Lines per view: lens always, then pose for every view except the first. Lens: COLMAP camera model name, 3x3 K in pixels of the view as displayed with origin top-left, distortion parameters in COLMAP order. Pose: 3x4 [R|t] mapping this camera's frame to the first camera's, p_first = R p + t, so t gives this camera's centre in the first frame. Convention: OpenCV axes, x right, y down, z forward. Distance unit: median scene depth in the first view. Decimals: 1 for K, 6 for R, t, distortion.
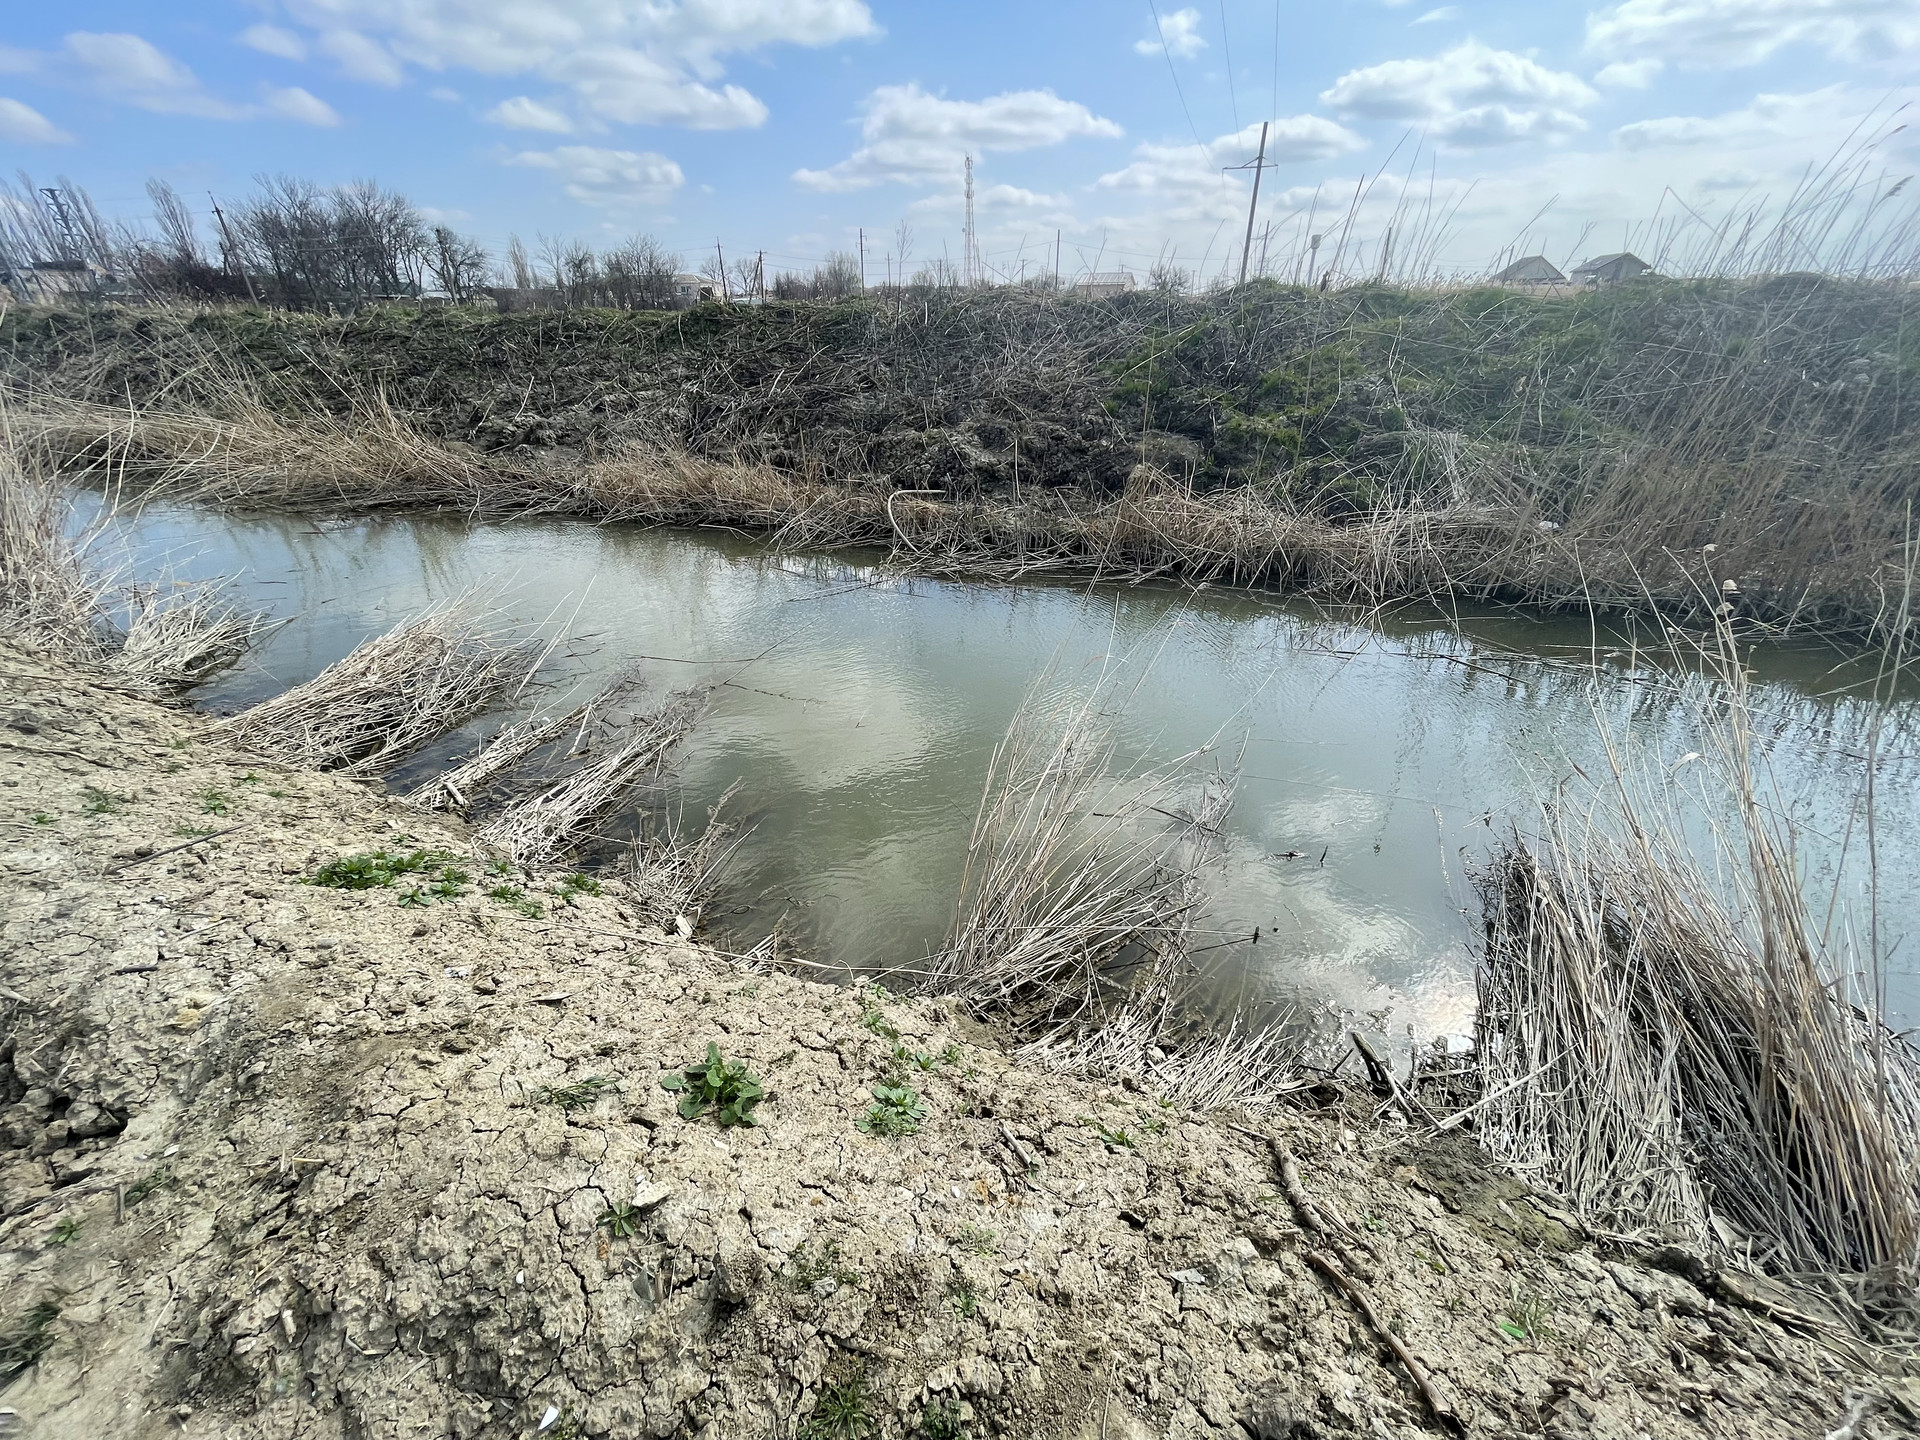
lens RADIAL K [[774.5, 0, 960.0], [0, 774.5, 720.0], [0, 0, 1]] dist [-0.002230, 0.000553]
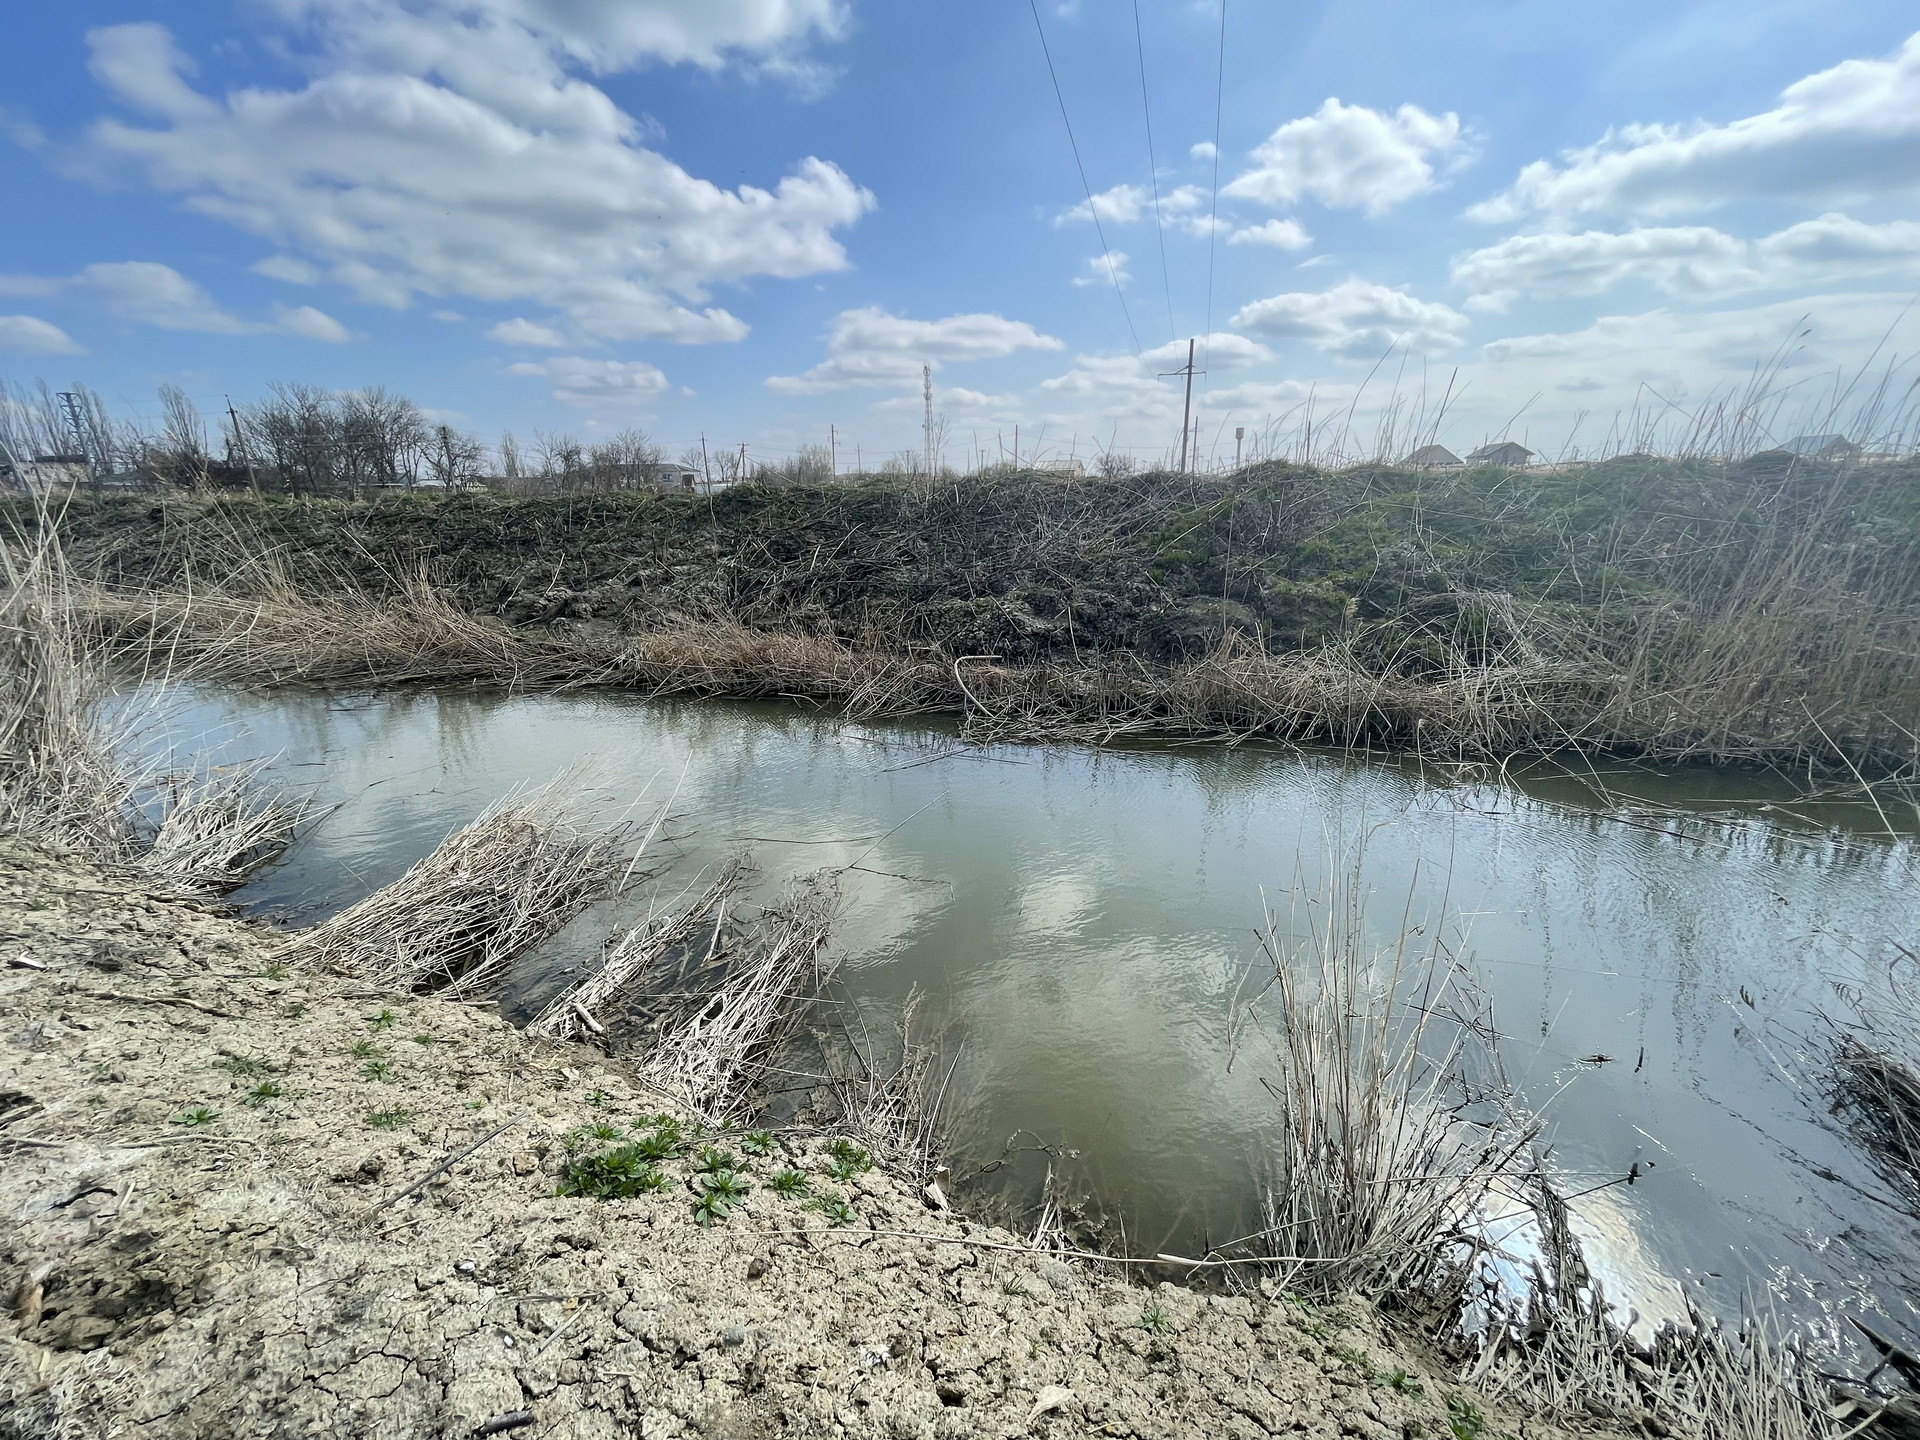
lens RADIAL K [[769.2, 0, 955.3], [0, 769.2, 727.0], [0, 0, 1]] dist [-0.002224, -0.000065]
pose [[0.998670, -0.021690, 0.046771, -0.115445], [0.030186, 0.981434, -0.189412, -0.017896], [-0.041795, 0.190572, 0.980783, 0.041585]]
